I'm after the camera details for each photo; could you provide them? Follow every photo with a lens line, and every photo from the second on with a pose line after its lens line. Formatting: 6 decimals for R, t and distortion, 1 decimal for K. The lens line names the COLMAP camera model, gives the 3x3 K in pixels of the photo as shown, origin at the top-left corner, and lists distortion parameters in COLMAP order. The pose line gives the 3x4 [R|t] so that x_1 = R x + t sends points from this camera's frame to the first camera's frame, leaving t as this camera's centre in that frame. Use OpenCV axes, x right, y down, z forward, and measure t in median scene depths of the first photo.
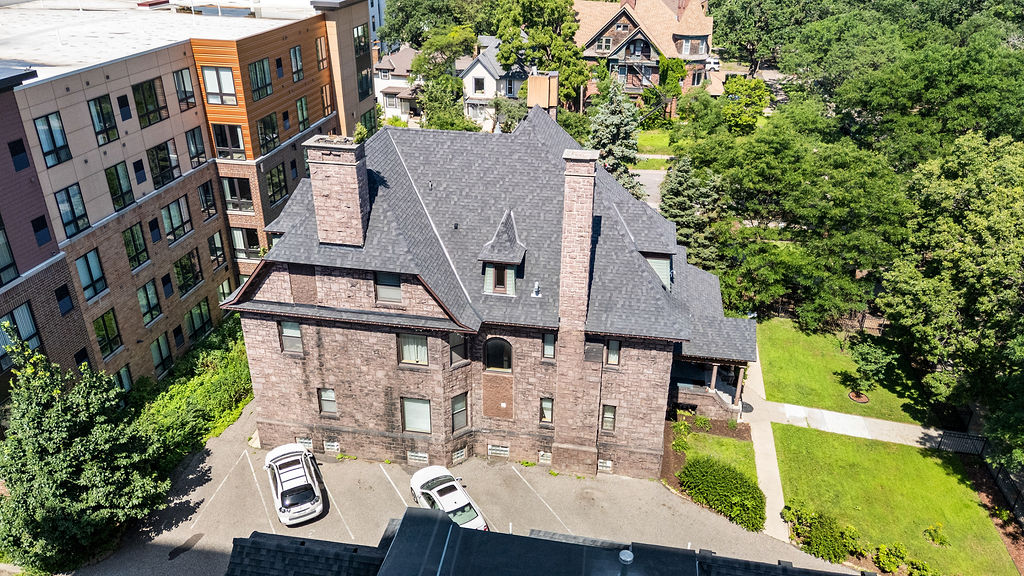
lens RADIAL K [[749.1, 0, 512.0], [0, 749.1, 288.0], [0, 0, 1]] dist [0.058784, -0.042044]
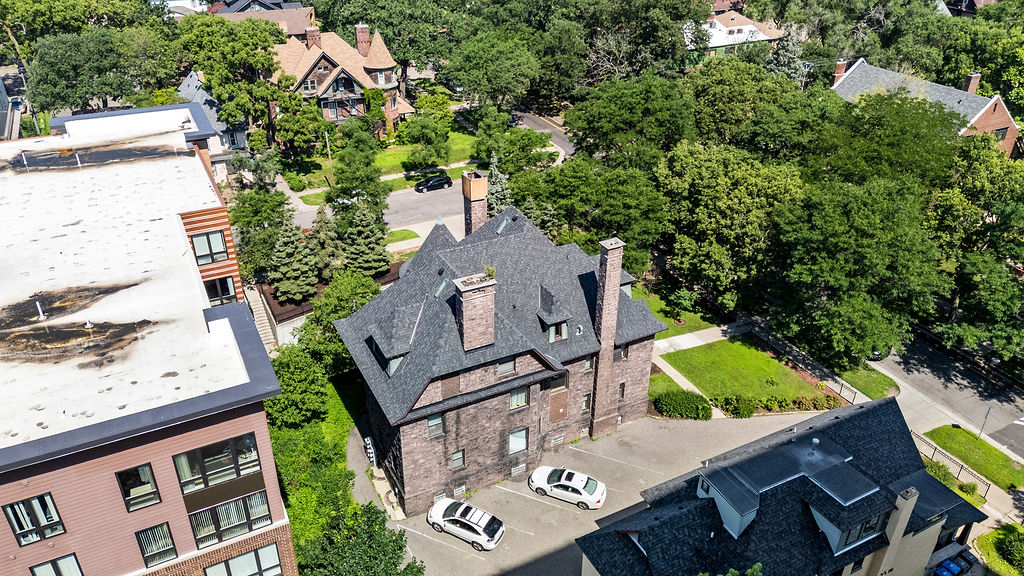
lens RADIAL K [[749.1, 0, 512.0], [0, 749.1, 288.0], [0, 0, 1]] dist [0.058784, -0.042044]
pose [[0.793739, -0.309421, 0.523676, -0.699574], [0.272421, 0.950608, 0.148769, -0.283257], [-0.543843, 0.024576, 0.838827, -0.170526]]
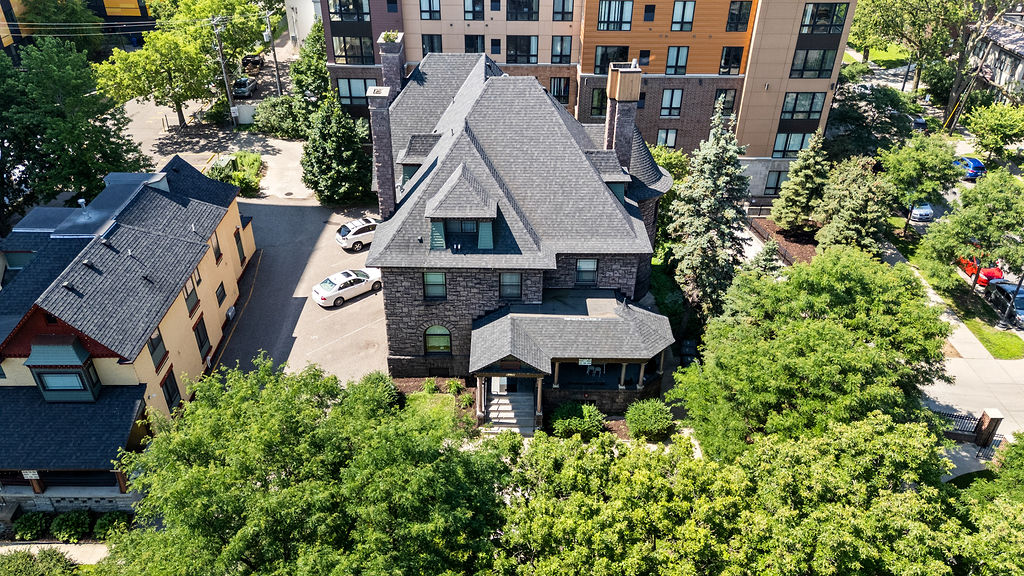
lens RADIAL K [[749.1, 0, 512.0], [0, 749.1, 288.0], [0, 0, 1]] dist [0.058784, -0.042044]
pose [[0.183200, 0.535400, -0.824491, 1.042157], [-0.453126, 0.790269, 0.412494, -0.411942], [0.872419, 0.298029, 0.387380, 0.581265]]
